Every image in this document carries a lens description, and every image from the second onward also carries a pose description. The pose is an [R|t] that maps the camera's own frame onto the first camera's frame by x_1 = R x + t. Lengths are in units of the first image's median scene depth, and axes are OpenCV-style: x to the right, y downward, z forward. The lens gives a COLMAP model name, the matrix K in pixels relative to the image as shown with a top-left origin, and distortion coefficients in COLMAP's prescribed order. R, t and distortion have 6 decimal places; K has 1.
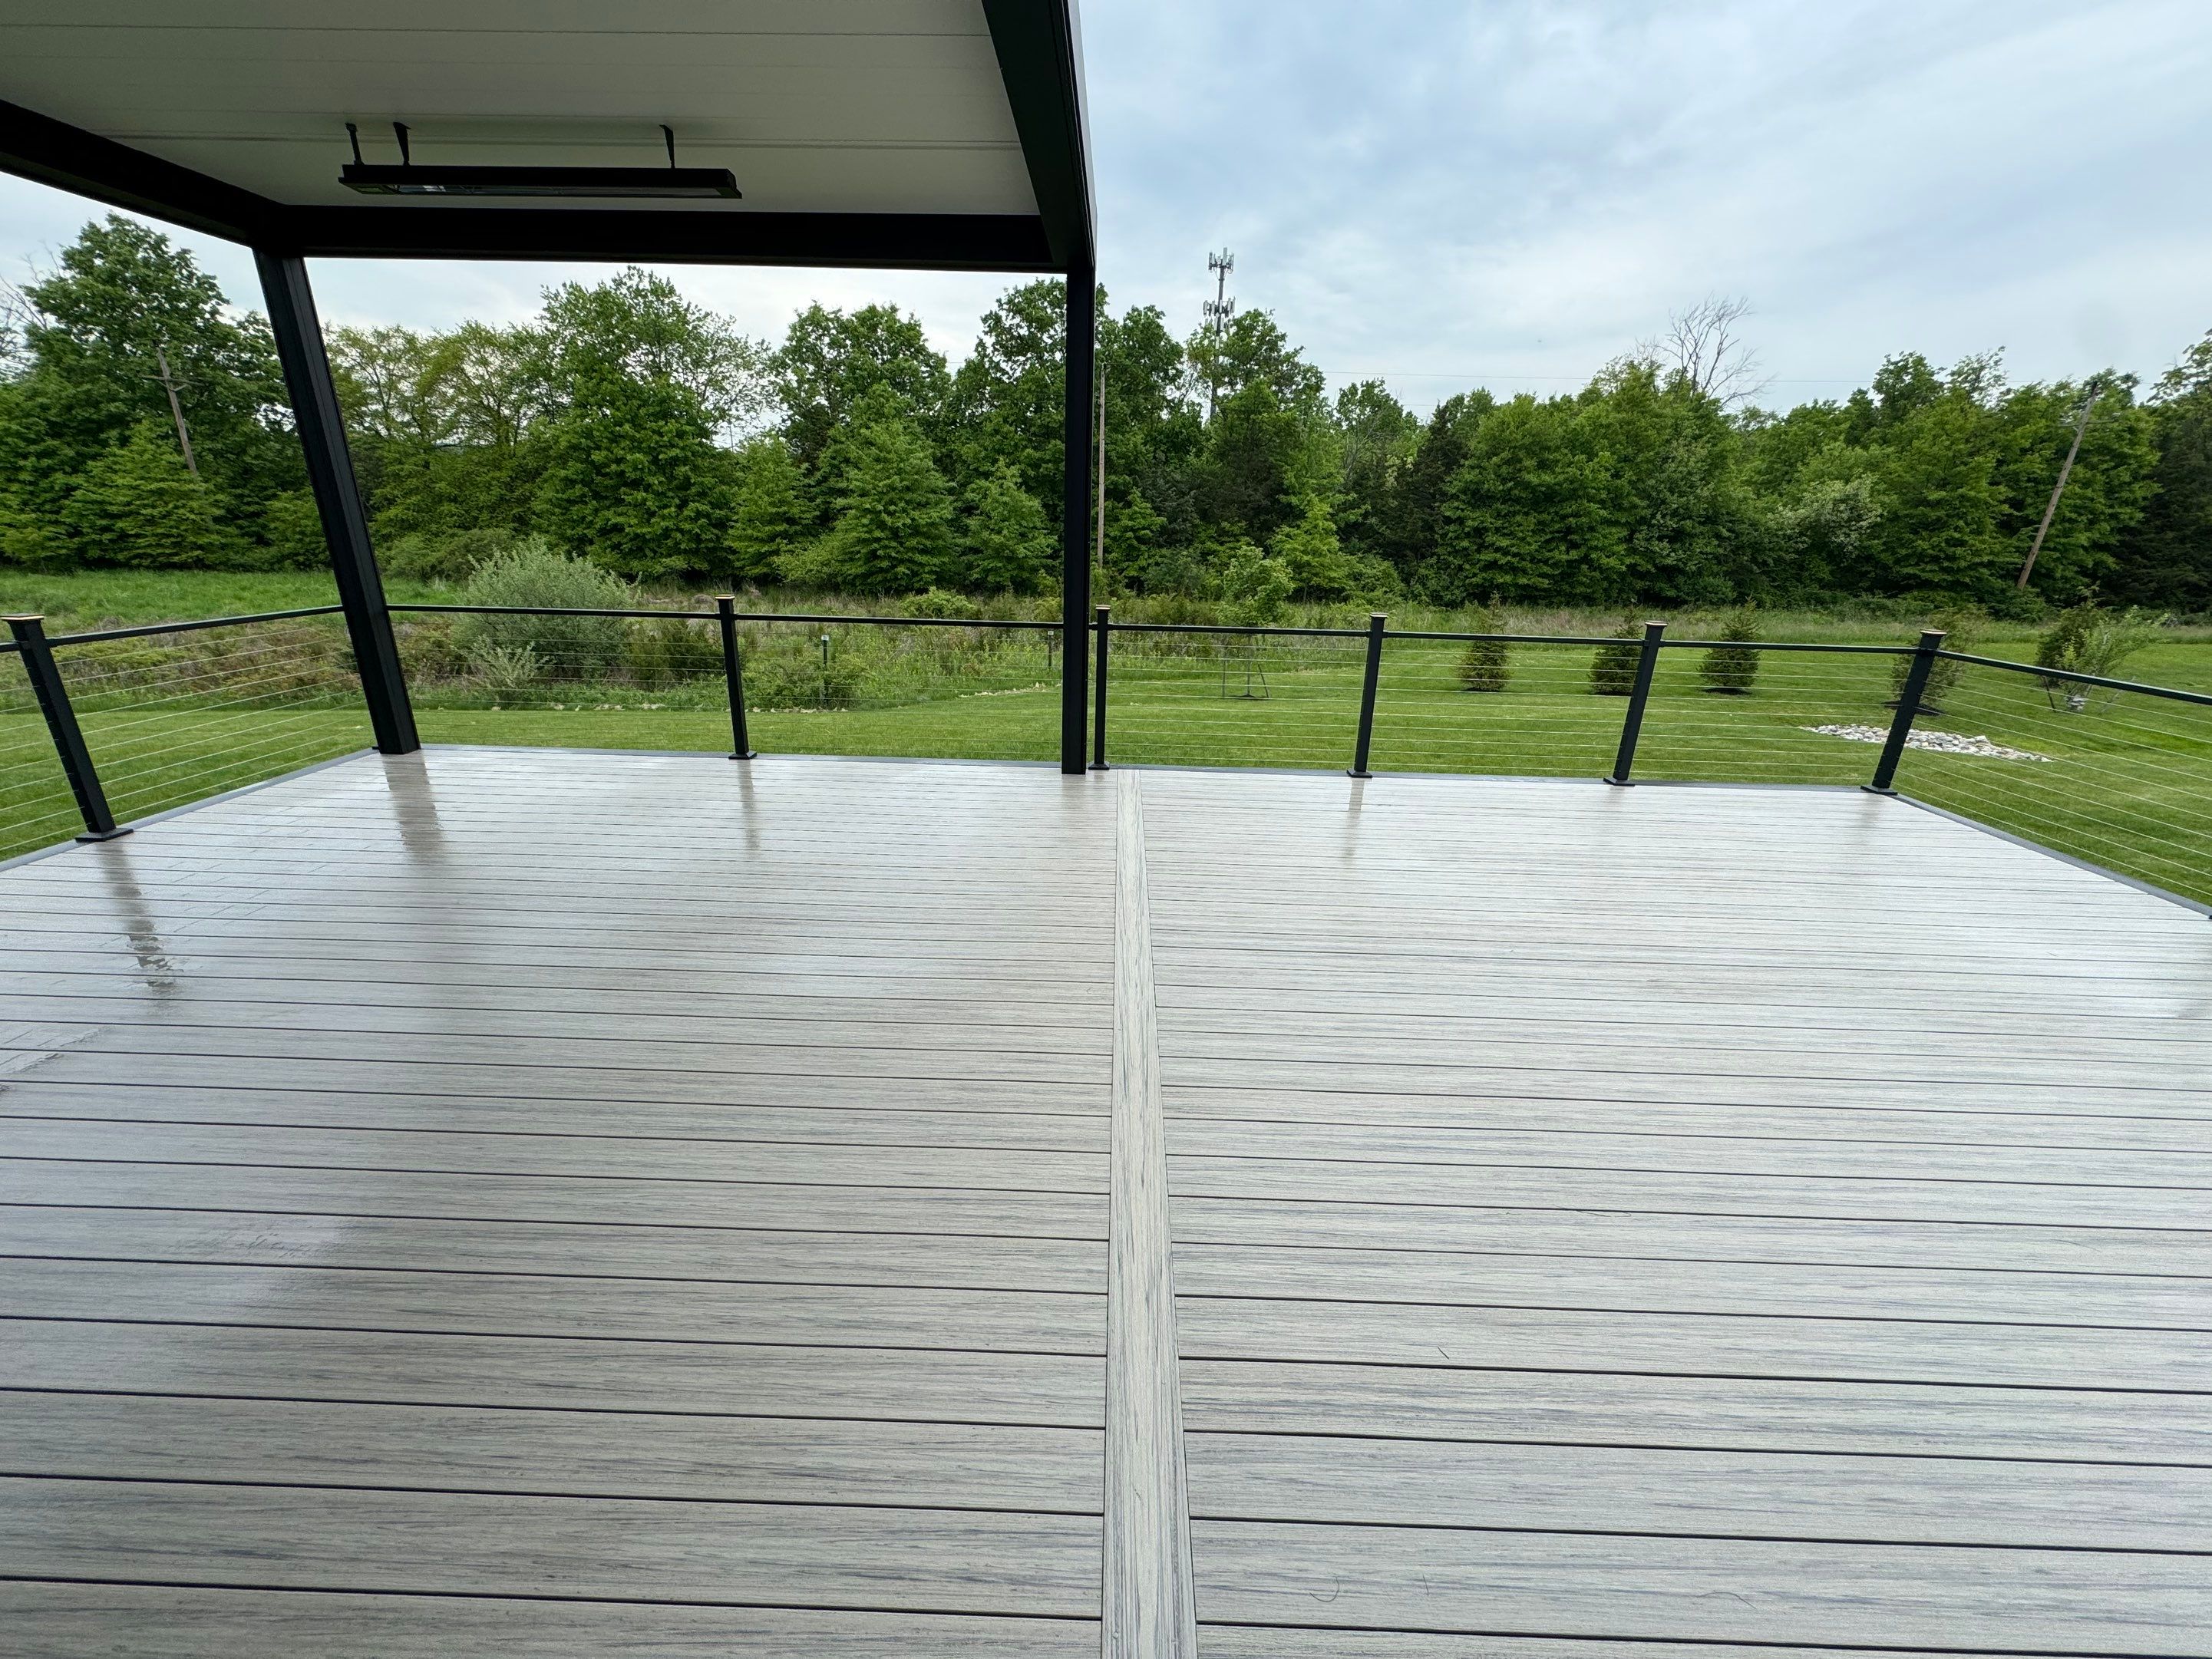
lens RADIAL K [[883.8, 0, 1106.0], [0, 883.8, 829.5], [0, 0, 1]] dist [-0.000625, 0.000017]
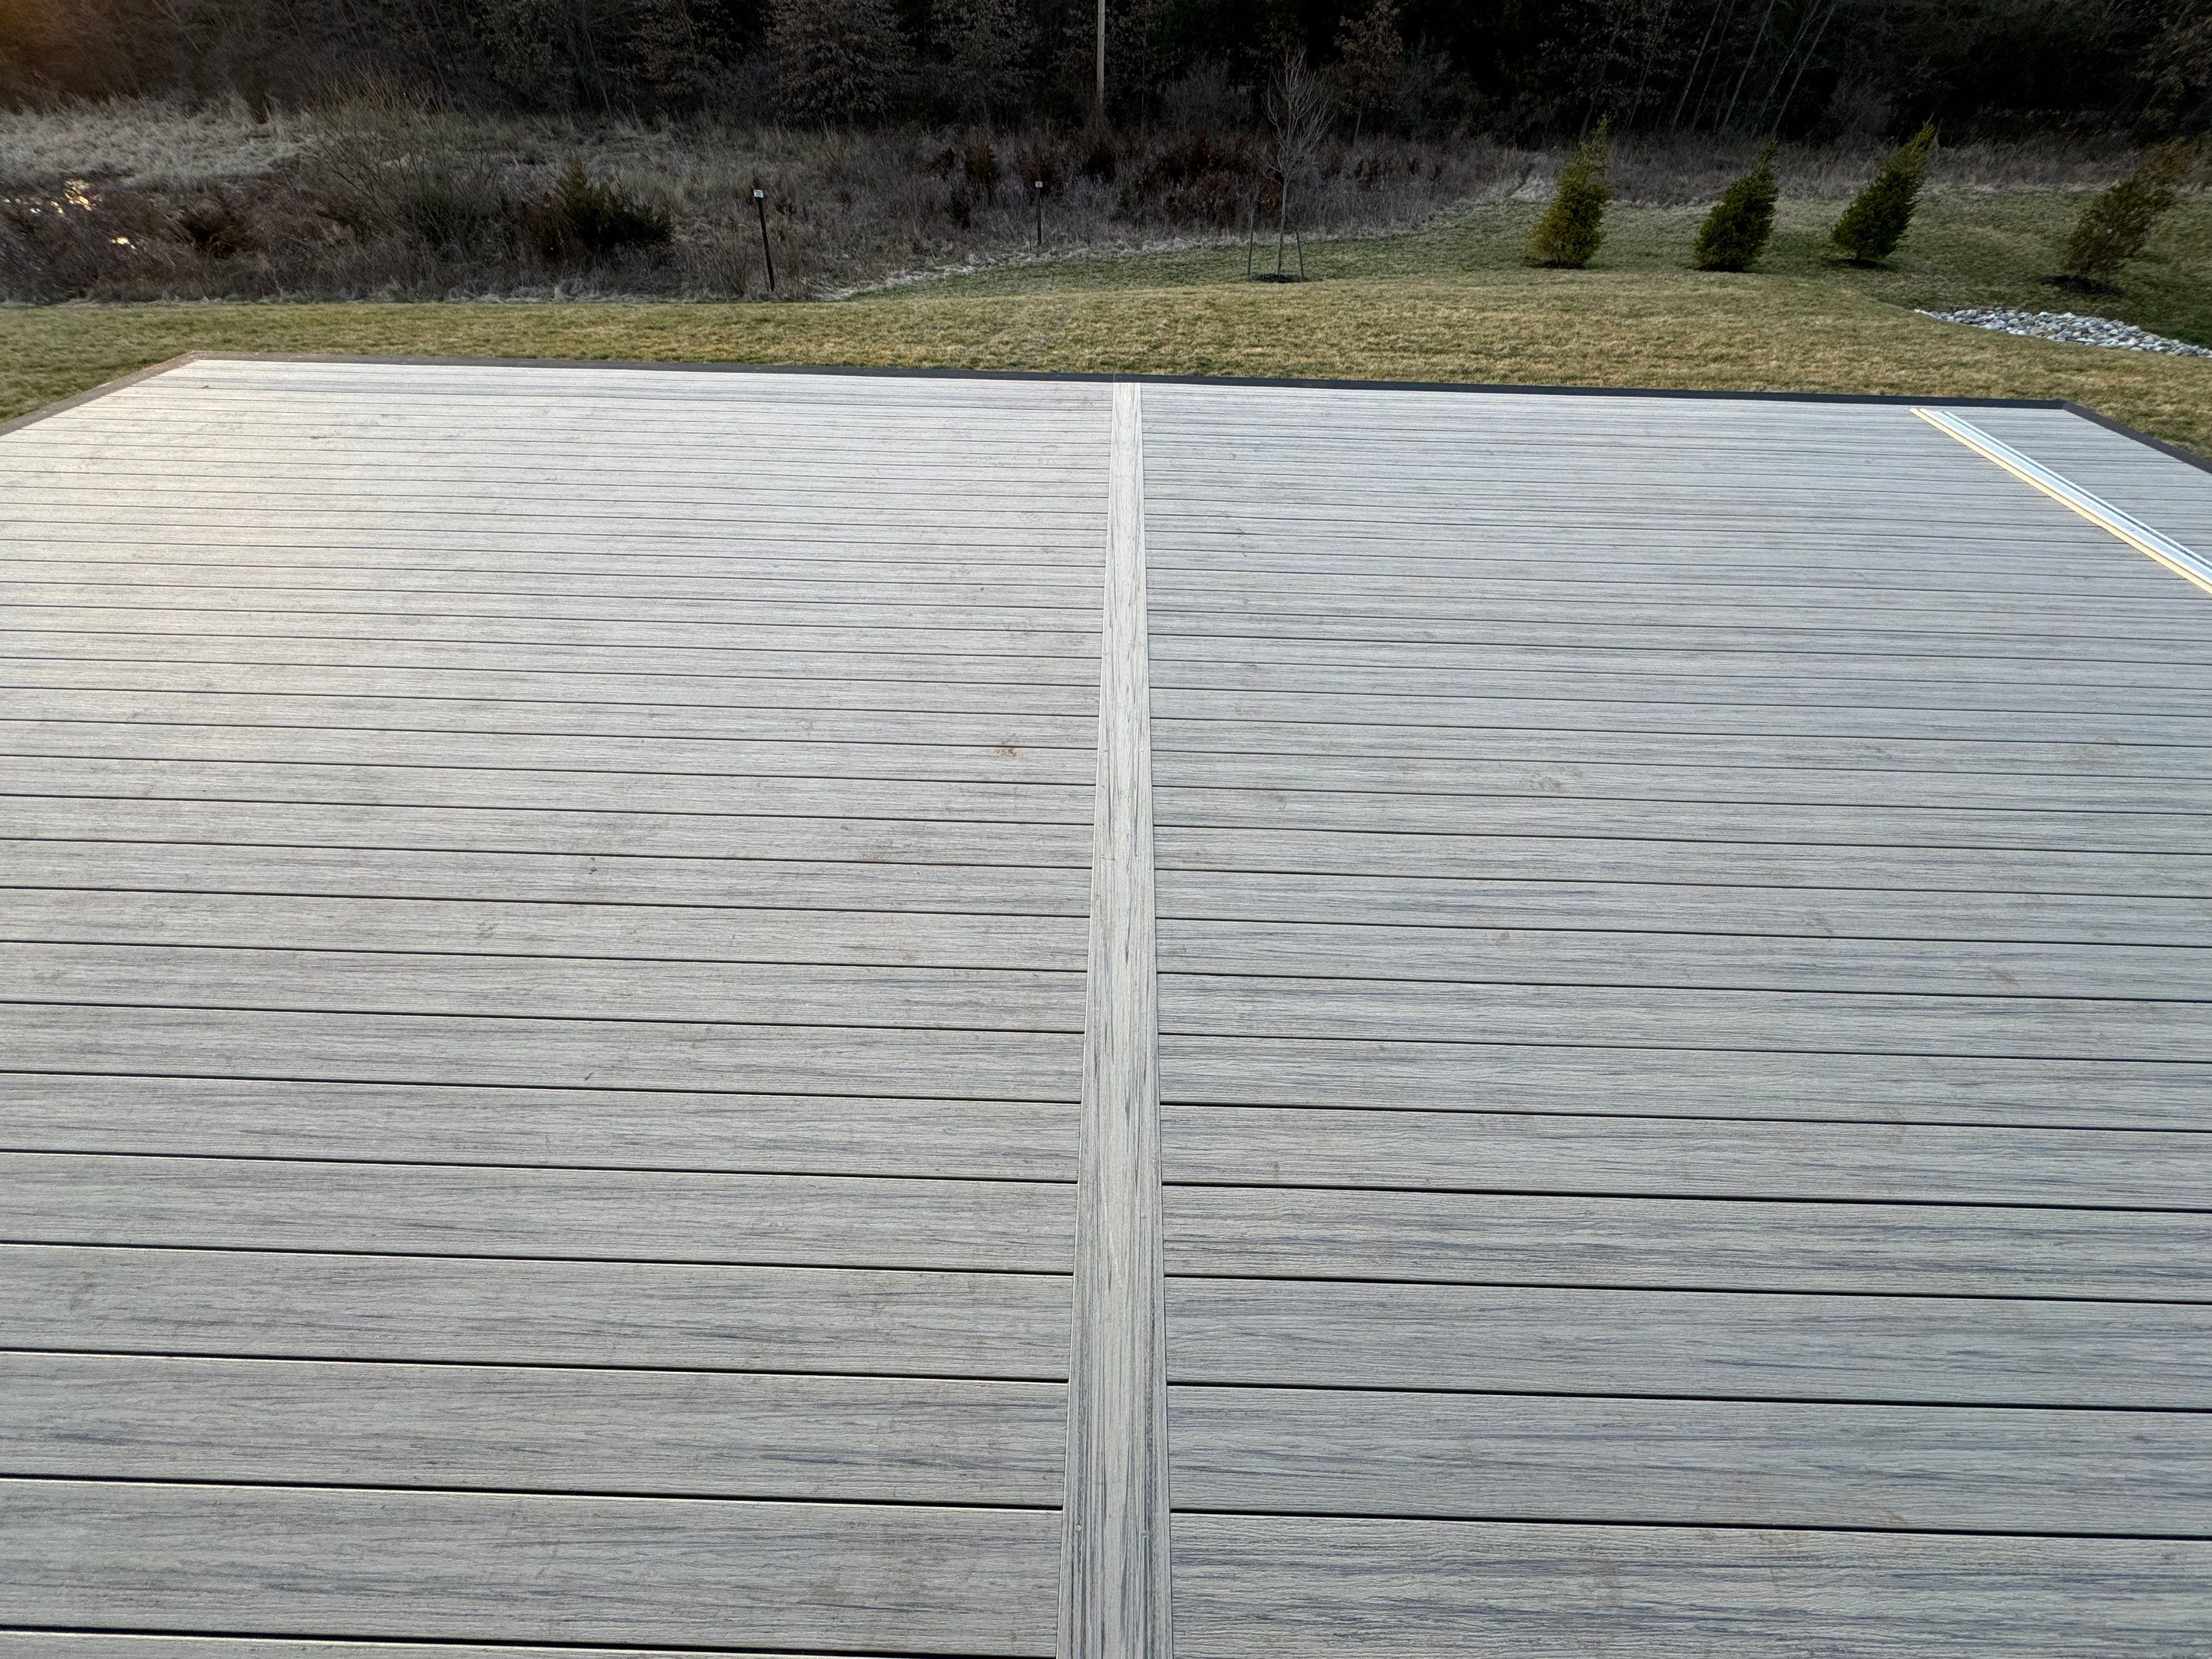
lens RADIAL K [[883.8, 0, 1106.0], [0, 883.8, 829.5], [0, 0, 1]] dist [-0.000625, 0.000017]
pose [[0.999968, -0.004142, -0.006905, 0.031236], [0.006565, 0.915901, 0.401350, -0.050153], [0.004662, -0.401382, 0.915899, 0.313468]]
